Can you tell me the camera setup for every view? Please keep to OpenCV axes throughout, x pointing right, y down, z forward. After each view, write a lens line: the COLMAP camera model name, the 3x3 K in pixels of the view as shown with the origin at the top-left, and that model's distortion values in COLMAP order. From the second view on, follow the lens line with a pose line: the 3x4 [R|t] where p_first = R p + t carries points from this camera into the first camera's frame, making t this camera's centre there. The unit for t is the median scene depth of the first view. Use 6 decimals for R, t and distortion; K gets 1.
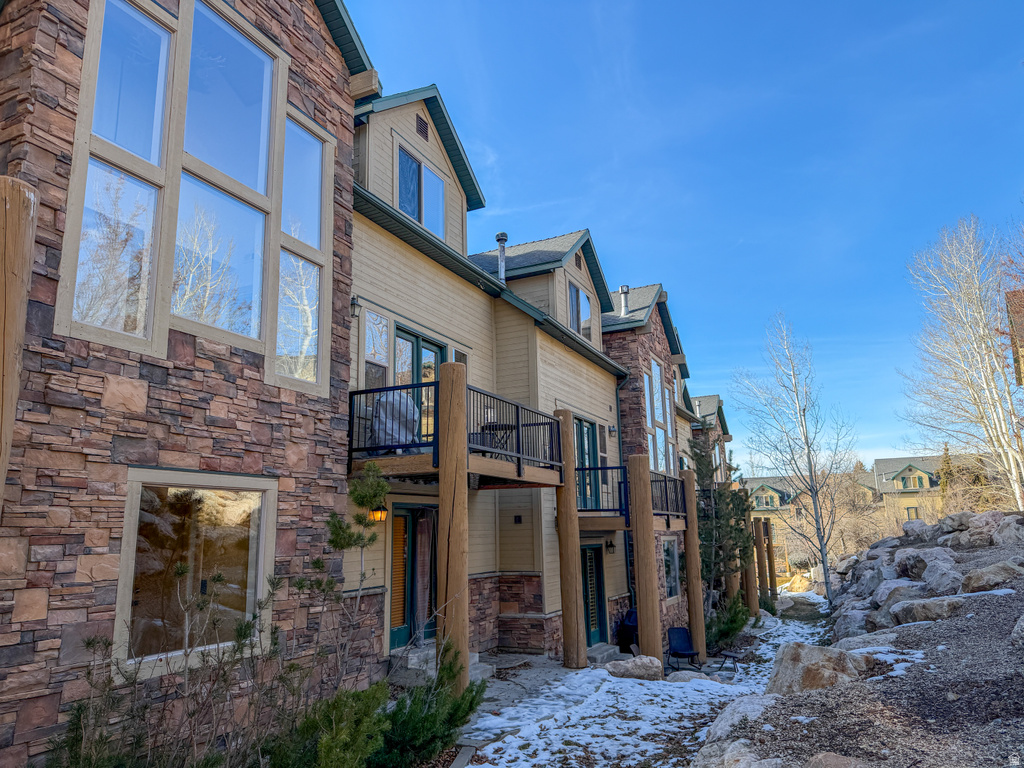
lens RADIAL K [[714.0, 0, 512.0], [0, 714.0, 384.0], [0, 0, 1]] dist [0.124926, -0.198088]
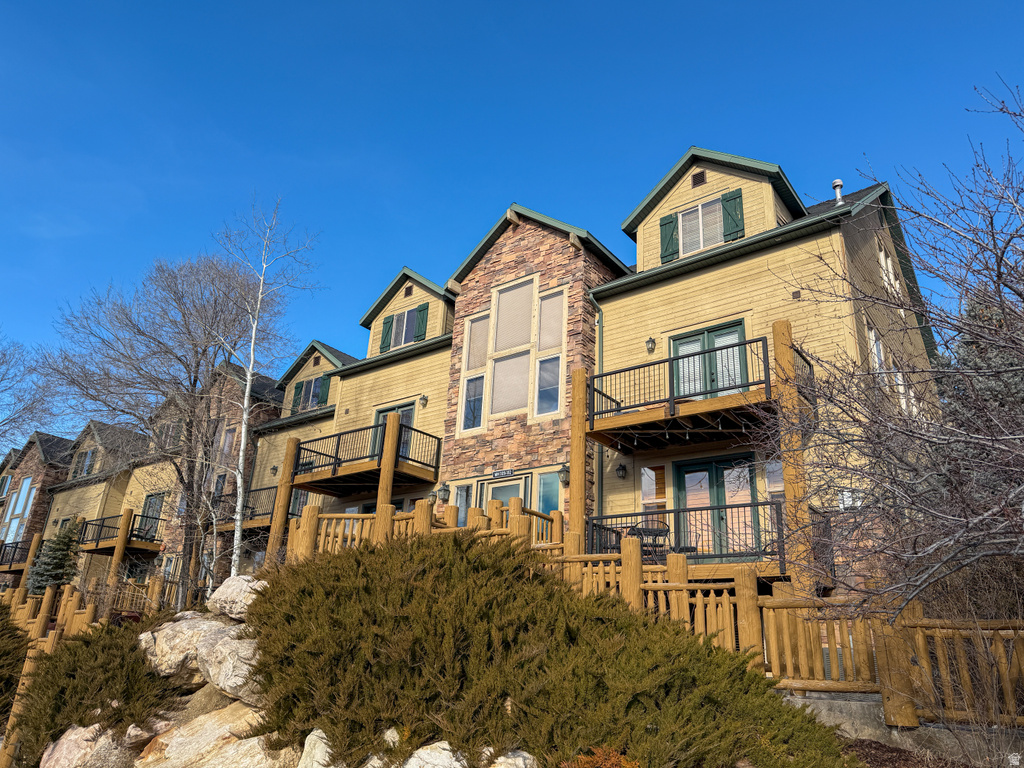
lens RADIAL K [[714.0, 0, 512.0], [0, 714.0, 384.0], [0, 0, 1]] dist [0.124926, -0.198088]
pose [[-0.223717, -0.348159, -0.910349, 1.066292], [0.154457, 0.909556, -0.385813, 0.453920], [0.962338, -0.226923, -0.149707, 0.837424]]
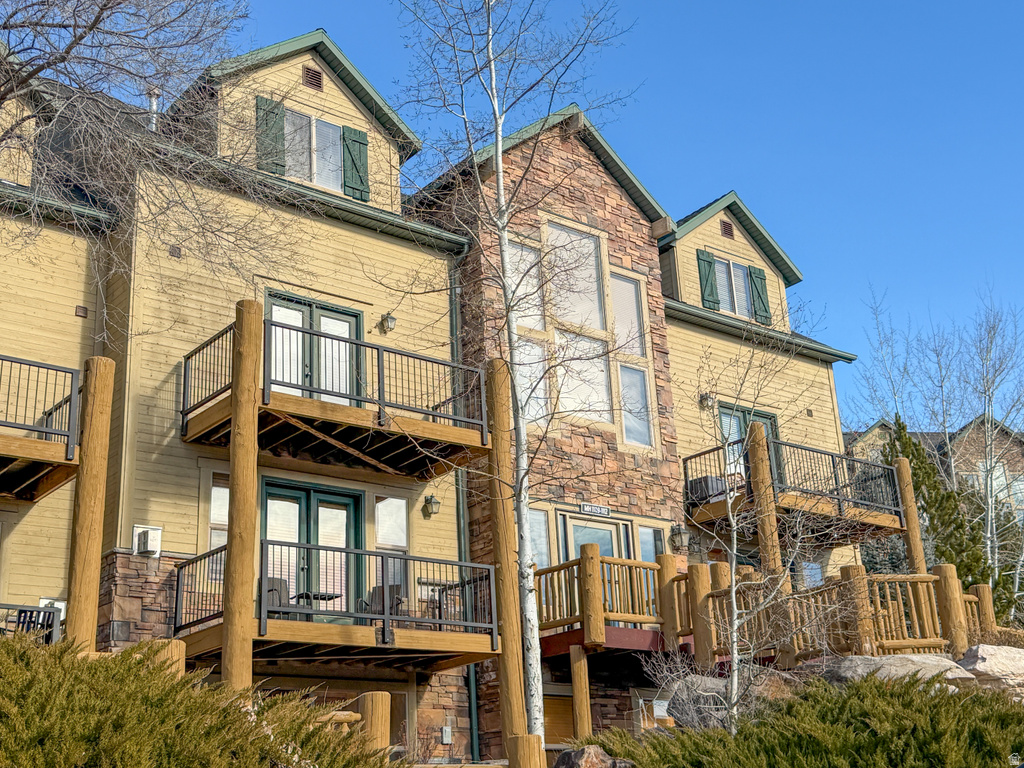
lens RADIAL K [[1325.5, 0, 512.0], [0, 1325.5, 384.0], [0, 0, 1]] dist [0.109299, 0.003493]
pose [[0.898527, -0.167449, -0.405721, 0.400915], [0.115467, 0.981986, -0.149567, 0.164508], [0.423457, 0.087543, 0.901676, -1.057419]]
